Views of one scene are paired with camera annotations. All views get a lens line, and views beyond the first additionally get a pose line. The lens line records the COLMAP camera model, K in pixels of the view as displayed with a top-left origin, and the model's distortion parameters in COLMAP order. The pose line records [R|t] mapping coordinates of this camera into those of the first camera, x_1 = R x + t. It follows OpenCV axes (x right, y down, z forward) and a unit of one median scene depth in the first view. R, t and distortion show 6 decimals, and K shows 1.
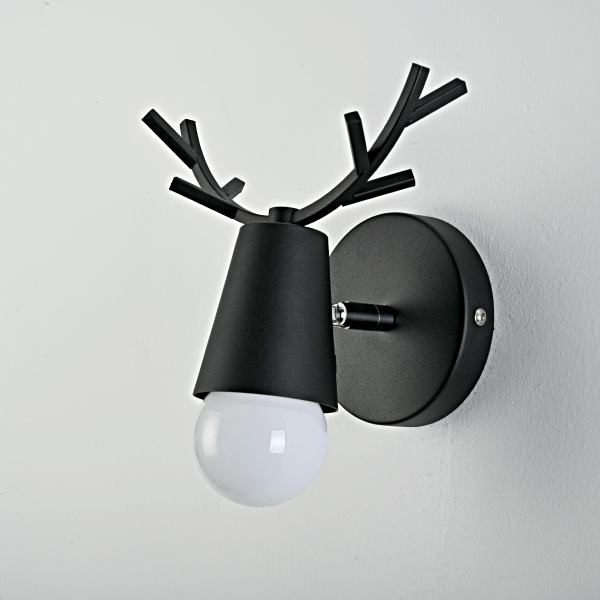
lens RADIAL K [[1809.6, 0, 300.1], [0, 1809.6, 316.3], [0, 0, 1]] dist [0.042950, -0.010122]
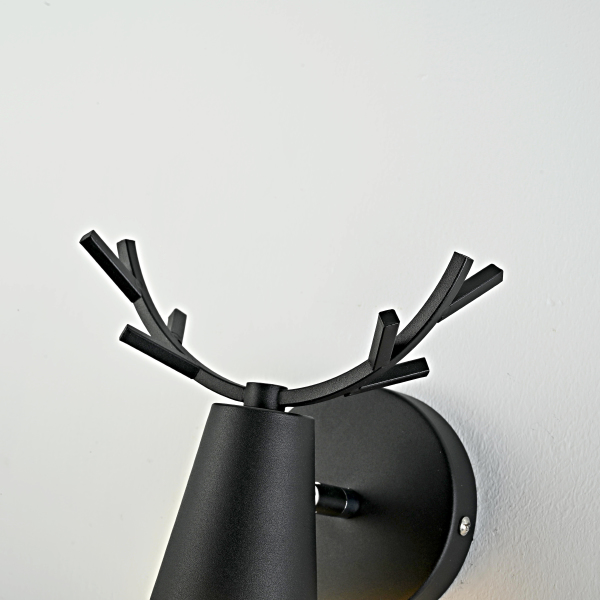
lens RADIAL K [[1809.6, 0, 300.1], [0, 1809.6, 316.3], [0, 0, 1]] dist [0.042950, -0.010122]
pose [[0.957852, 0.174502, 0.228187, -0.198798], [-0.173148, 0.984550, -0.026099, -0.063881], [-0.229215, -0.014512, 0.973268, 0.156078]]
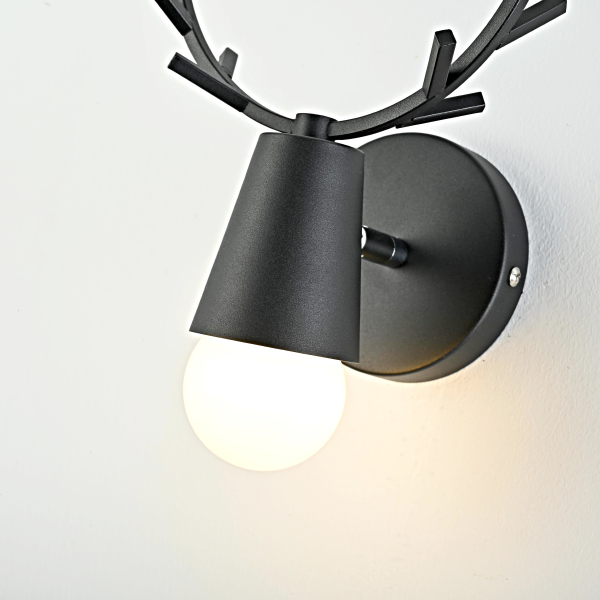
lens RADIAL K [[1809.6, 0, 300.1], [0, 1809.6, 316.3], [0, 0, 1]] dist [0.042950, -0.010122]
pose [[0.957841, 0.200027, 0.206226, -0.173423], [-0.212205, 0.976466, 0.038498, 0.007230], [-0.193672, -0.080637, 0.977747, 0.173735]]
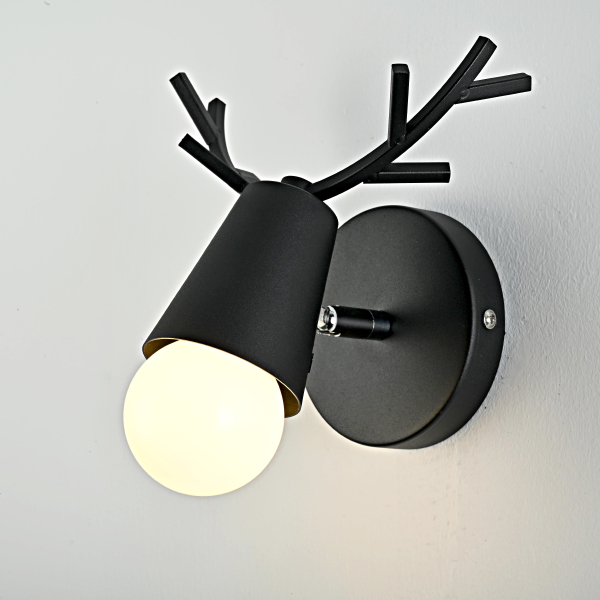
lens RADIAL K [[1809.6, 0, 300.1], [0, 1809.6, 316.3], [0, 0, 1]] dist [0.042950, -0.010122]
pose [[0.999684, -0.015829, 0.019520, -0.009311], [0.016625, 0.999007, -0.041335, 0.033710], [-0.018846, 0.041647, 0.998955, 0.126880]]
